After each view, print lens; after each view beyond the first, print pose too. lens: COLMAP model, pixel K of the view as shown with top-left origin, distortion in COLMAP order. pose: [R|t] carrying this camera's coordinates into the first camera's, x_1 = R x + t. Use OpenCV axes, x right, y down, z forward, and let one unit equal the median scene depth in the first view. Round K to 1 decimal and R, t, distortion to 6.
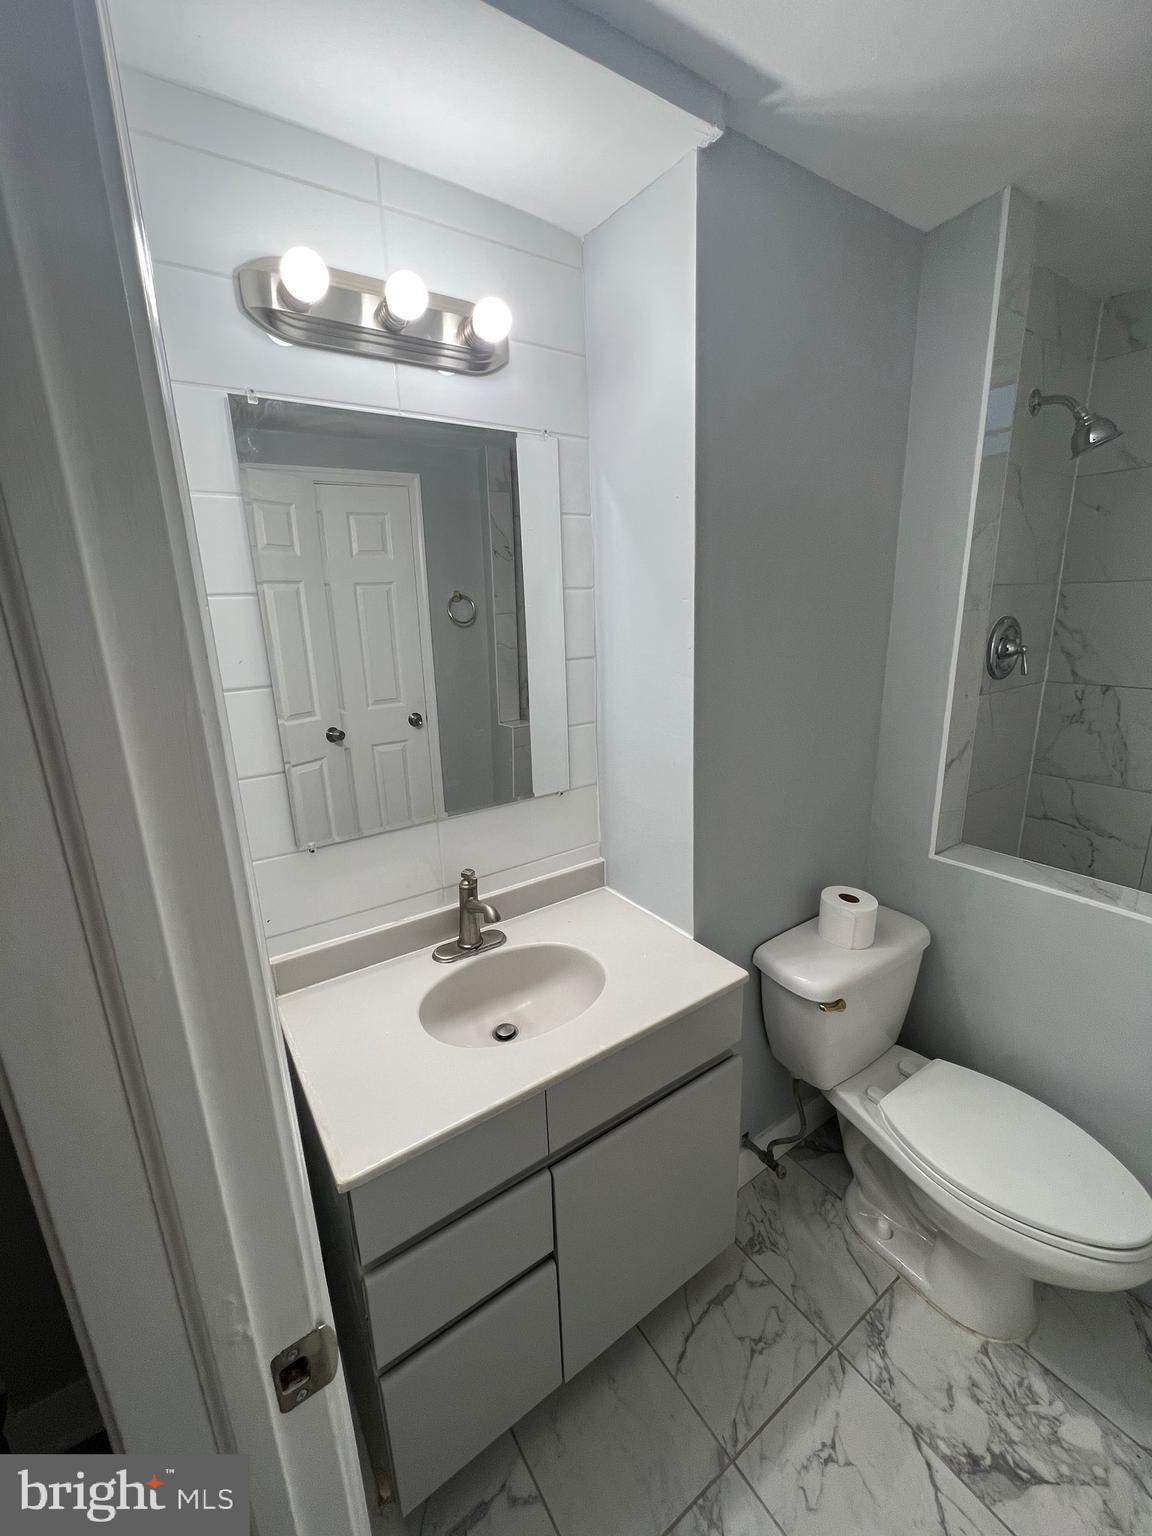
lens RADIAL K [[621.2, 0, 576.0], [0, 621.2, 768.0], [0, 0, 1]] dist [-0.000089, -0.000470]
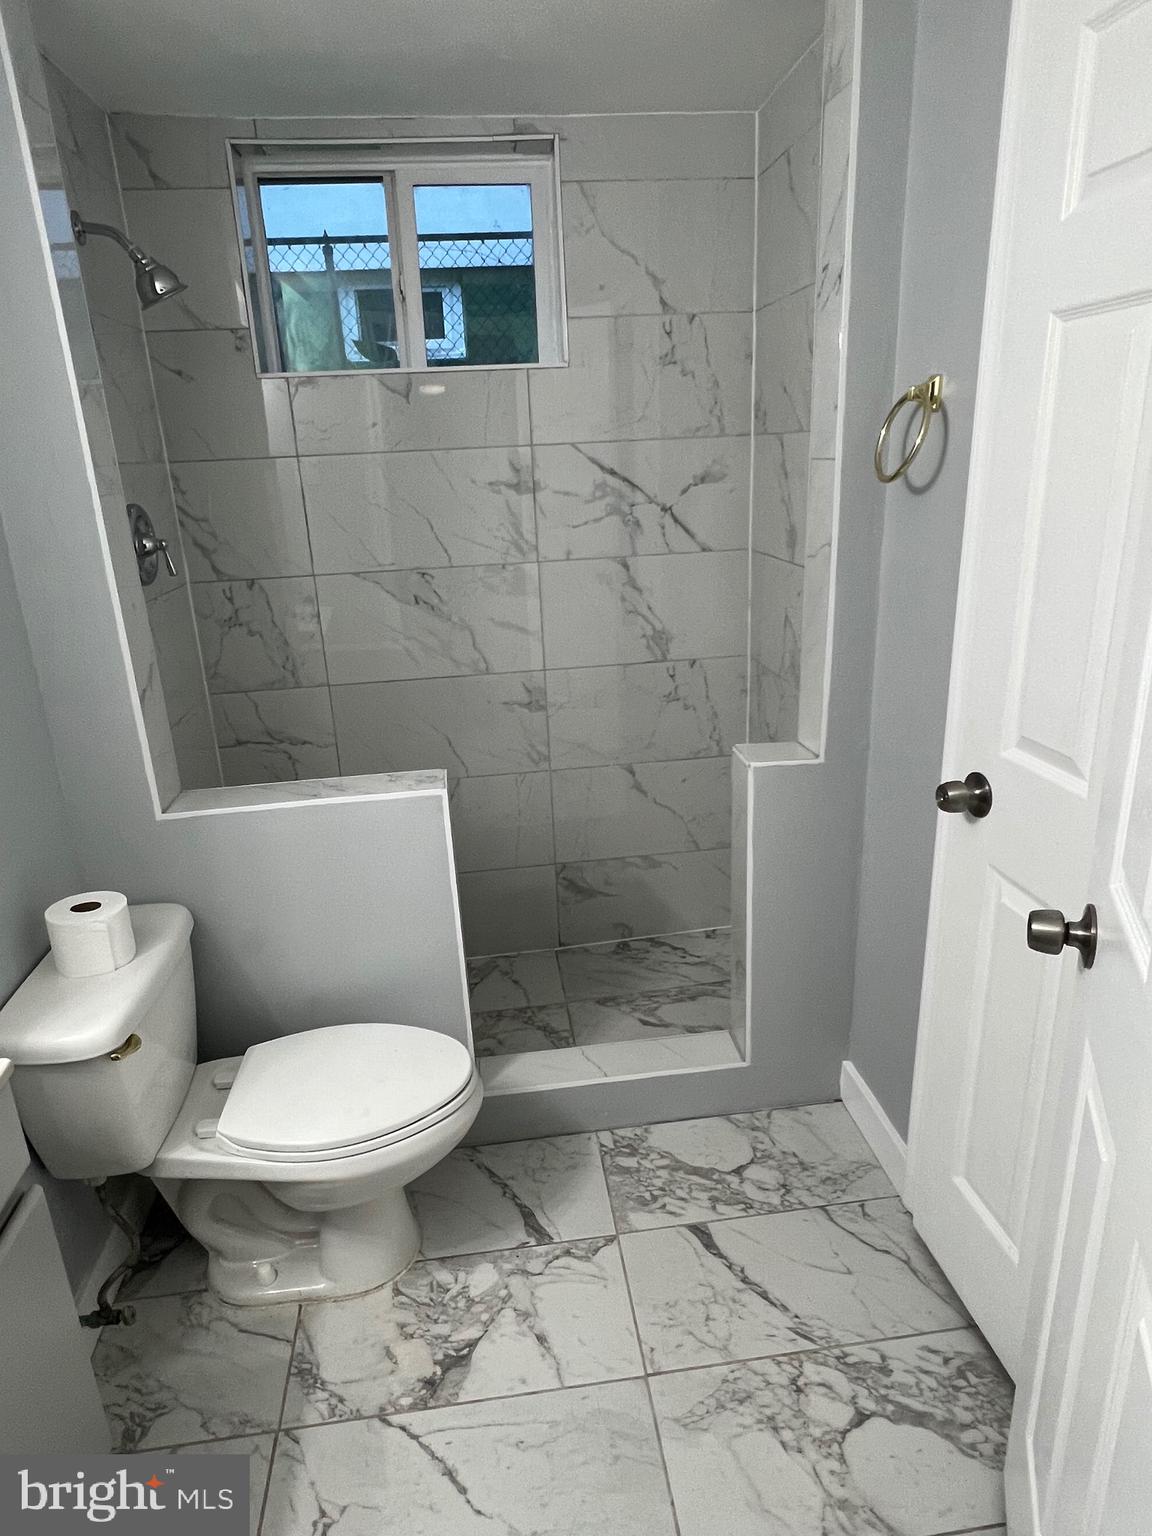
lens RADIAL K [[923.6, 0, 576.0], [0, 923.6, 768.0], [0, 0, 1]] dist [0.001575, 0.000105]
pose [[0.459107, -0.274582, 0.844882, -0.153889], [0.254603, 0.951810, 0.170982, 0.021096], [-0.851116, 0.136610, 0.506892, -0.033208]]
